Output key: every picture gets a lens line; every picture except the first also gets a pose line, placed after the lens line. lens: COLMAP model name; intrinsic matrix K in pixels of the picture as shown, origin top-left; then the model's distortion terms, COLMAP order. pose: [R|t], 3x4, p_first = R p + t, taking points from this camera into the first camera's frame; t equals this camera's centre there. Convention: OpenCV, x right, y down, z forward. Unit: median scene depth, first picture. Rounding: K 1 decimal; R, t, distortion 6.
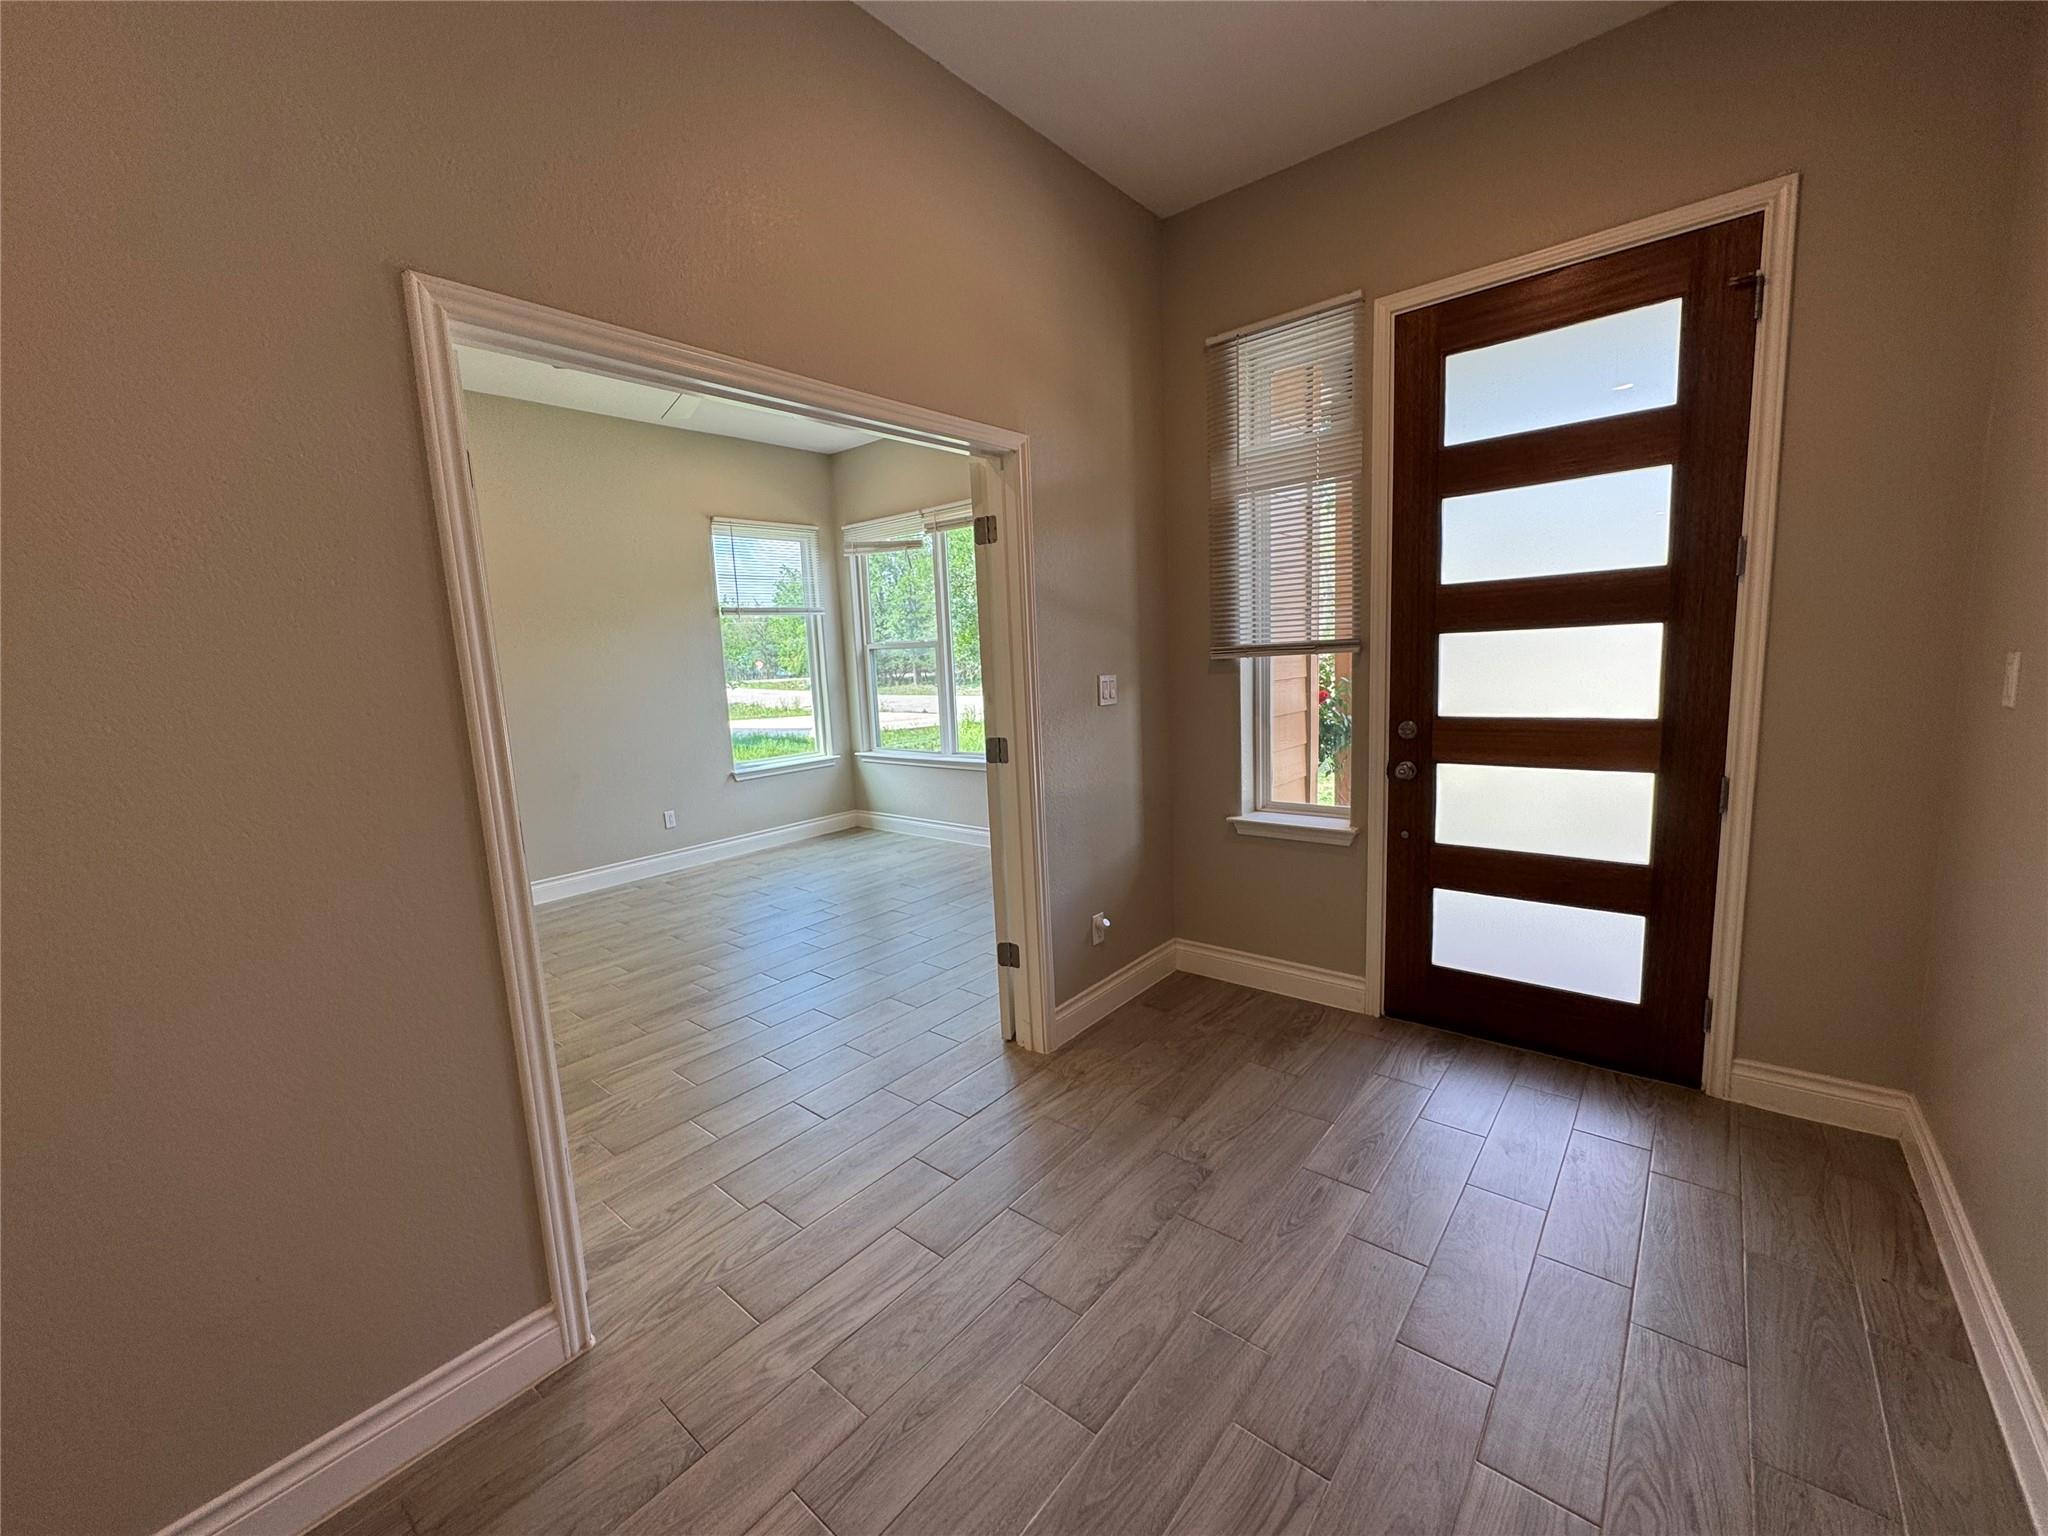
lens RADIAL K [[815.6, 0, 1012.1], [0, 815.6, 765.0], [0, 0, 1]] dist [-0.003765, 0.000357]
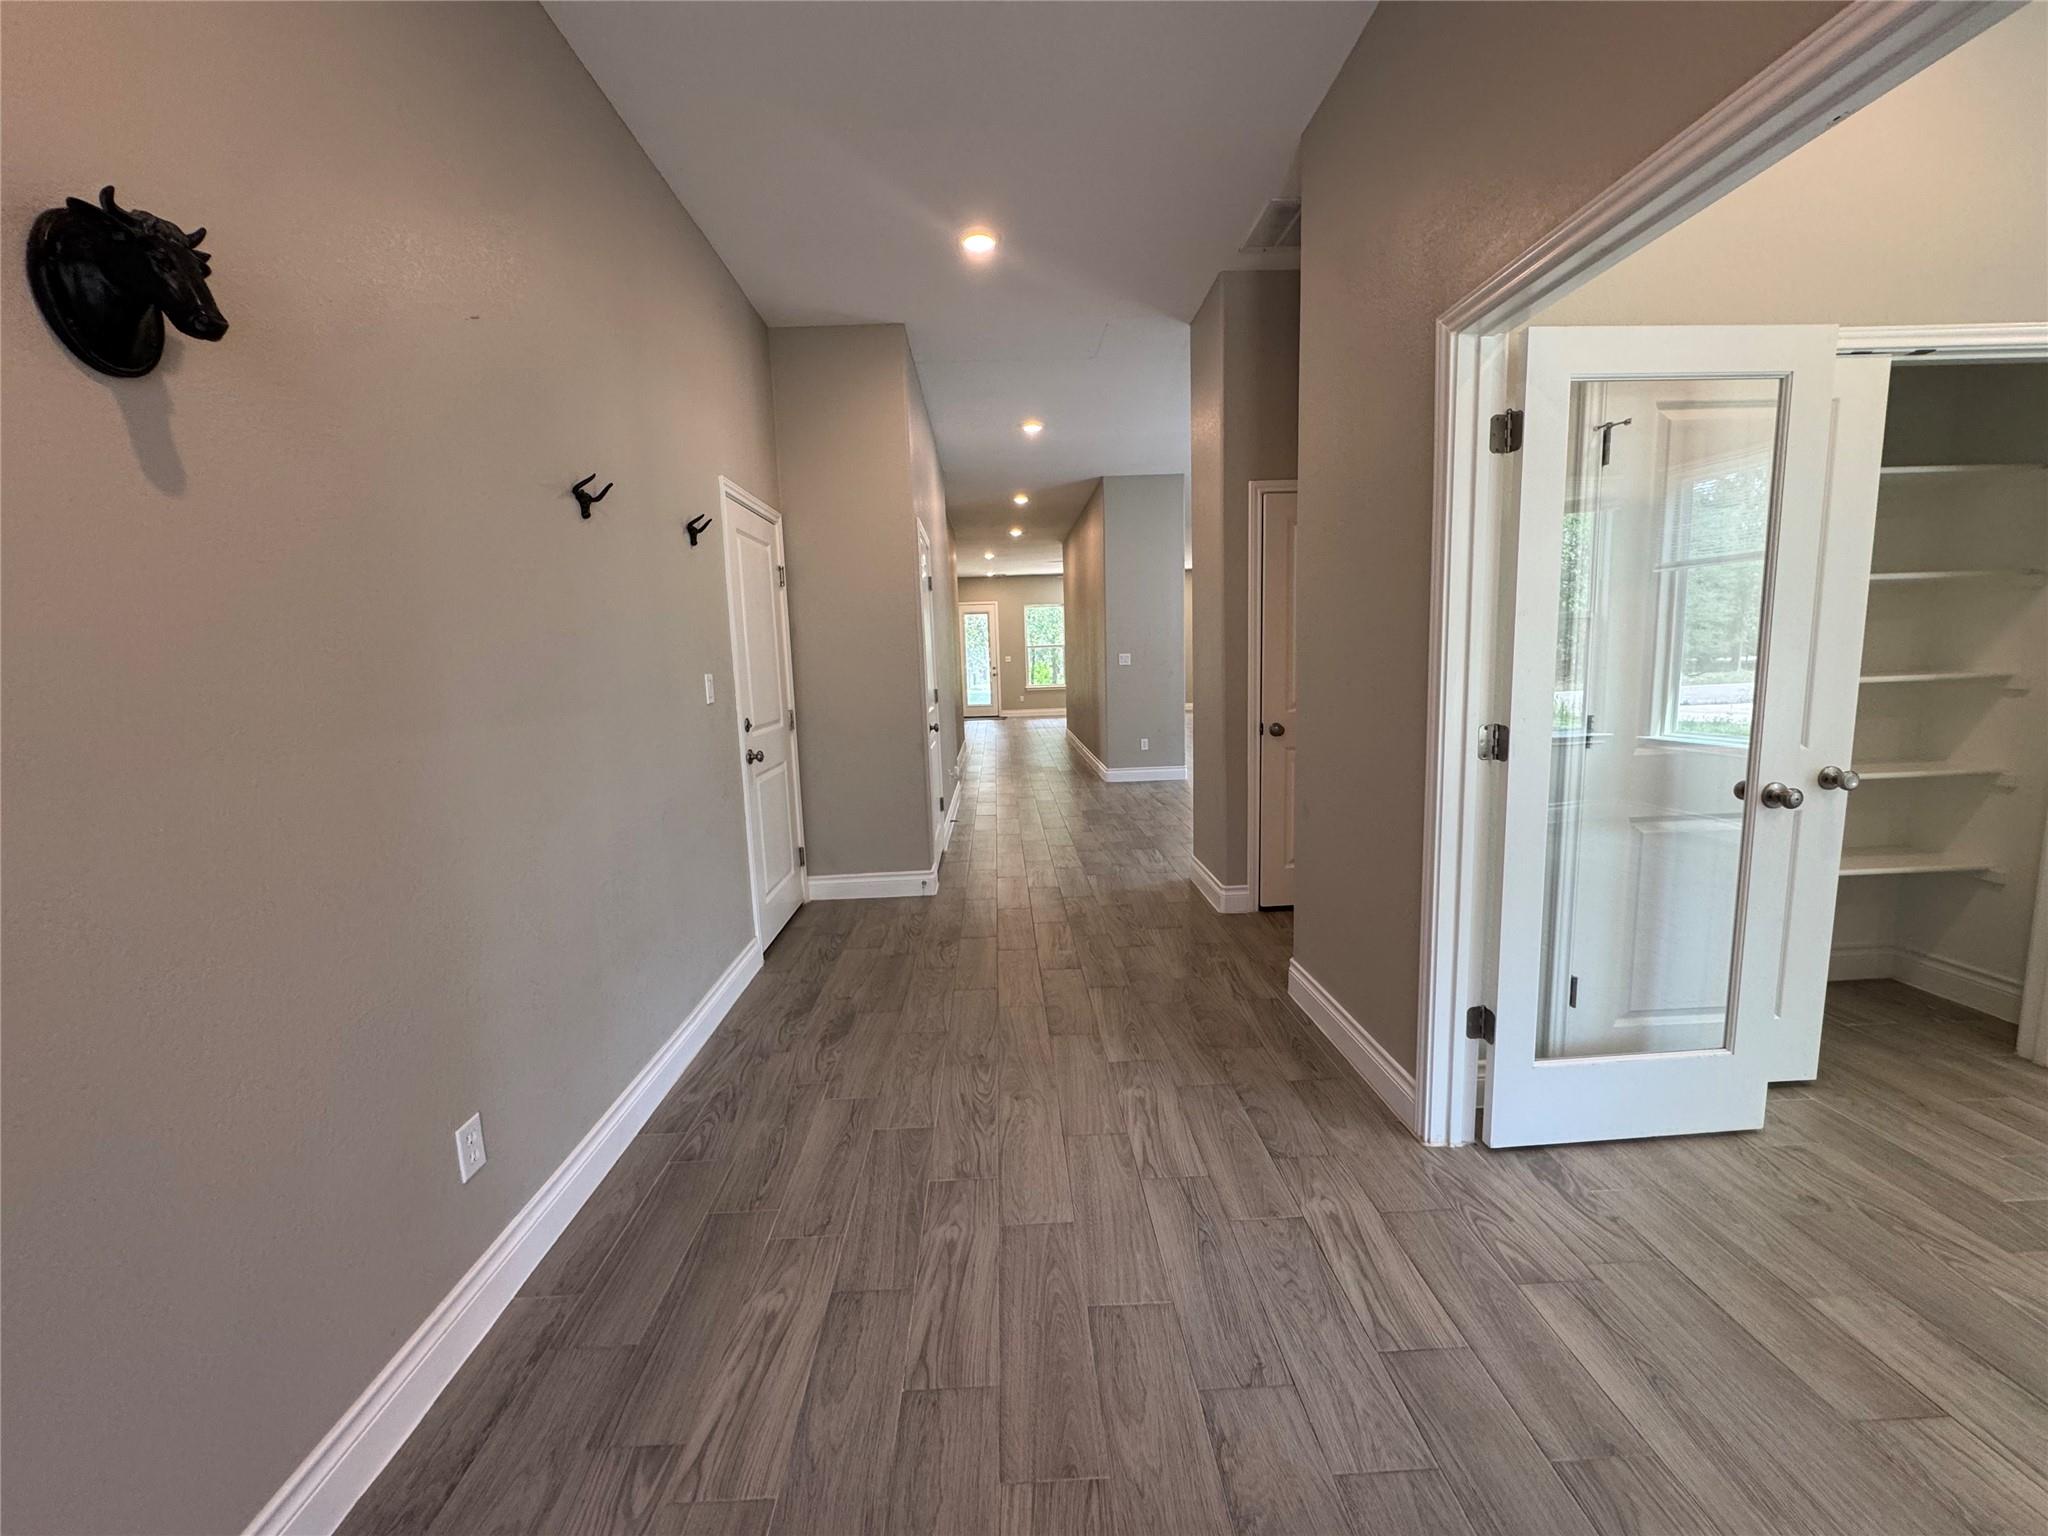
lens RADIAL K [[815.6, 0, 1021.7], [0, 815.6, 767.5], [0, 0, 1]] dist [-0.003765, 0.000357]
pose [[-0.734978, 0.163639, -0.658050, 0.476571], [-0.022730, 0.963954, 0.265095, -0.119275], [0.677710, 0.209797, -0.704766, 0.948195]]
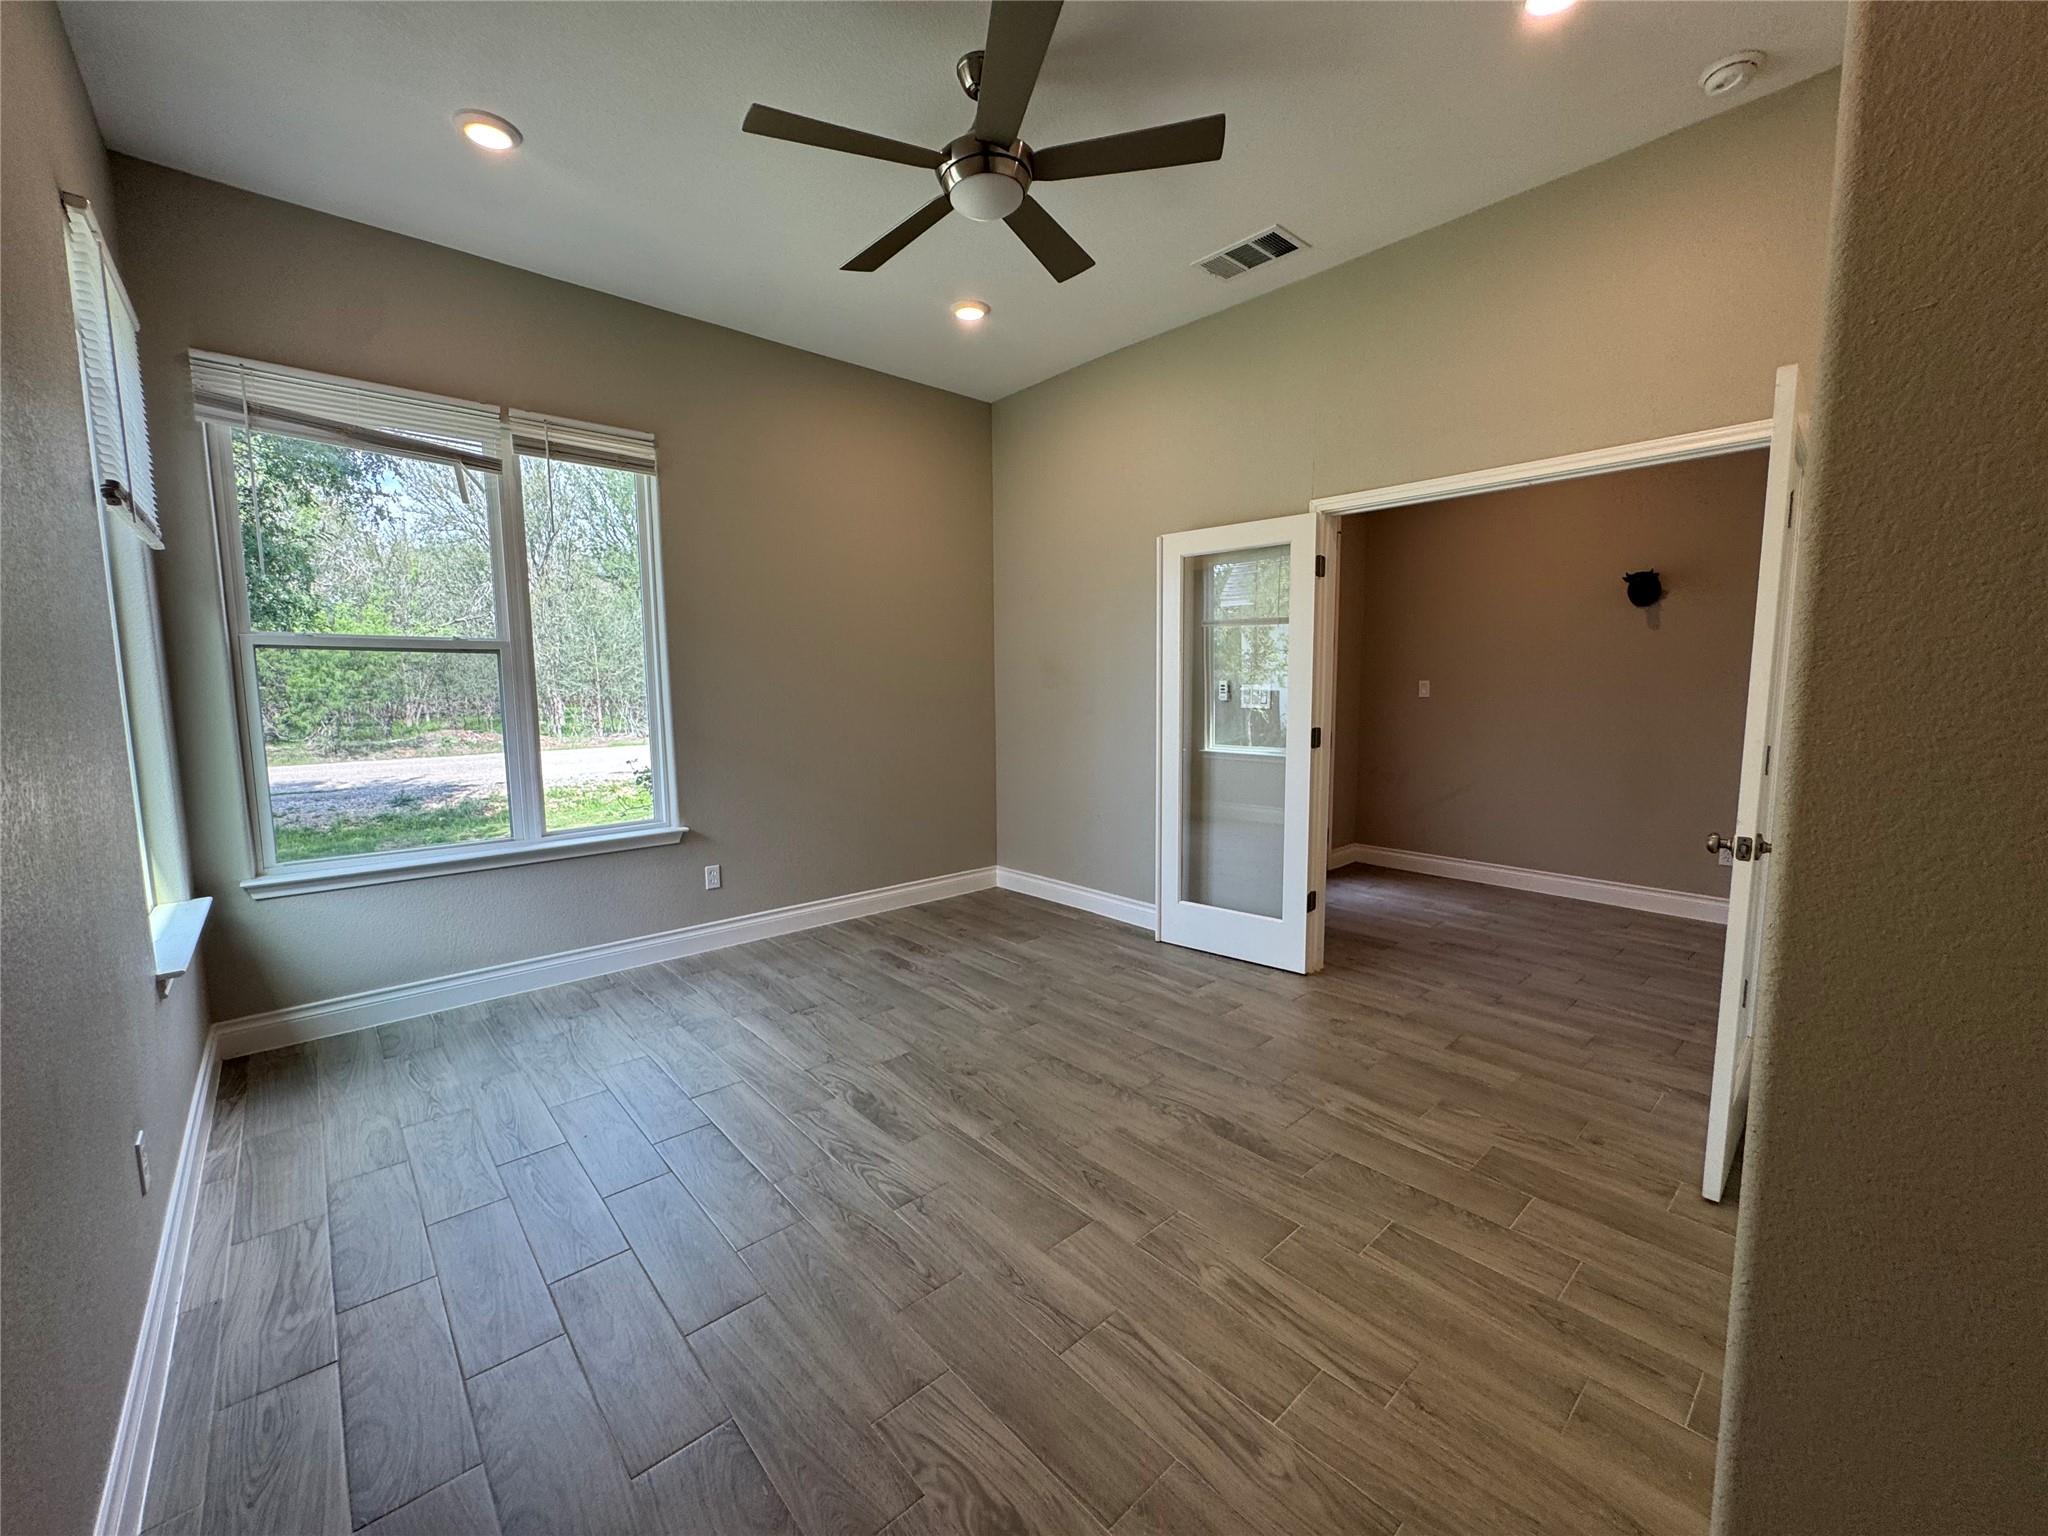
lens RADIAL K [[815.6, 0, 1017.1], [0, 815.6, 772.0], [0, 0, 1]] dist [-0.003765, 0.000357]
pose [[0.136374, -0.062438, 0.988688, -1.544111], [0.137819, 0.989503, 0.043479, -0.098096], [-0.981024, 0.130331, 0.143548, 1.476578]]
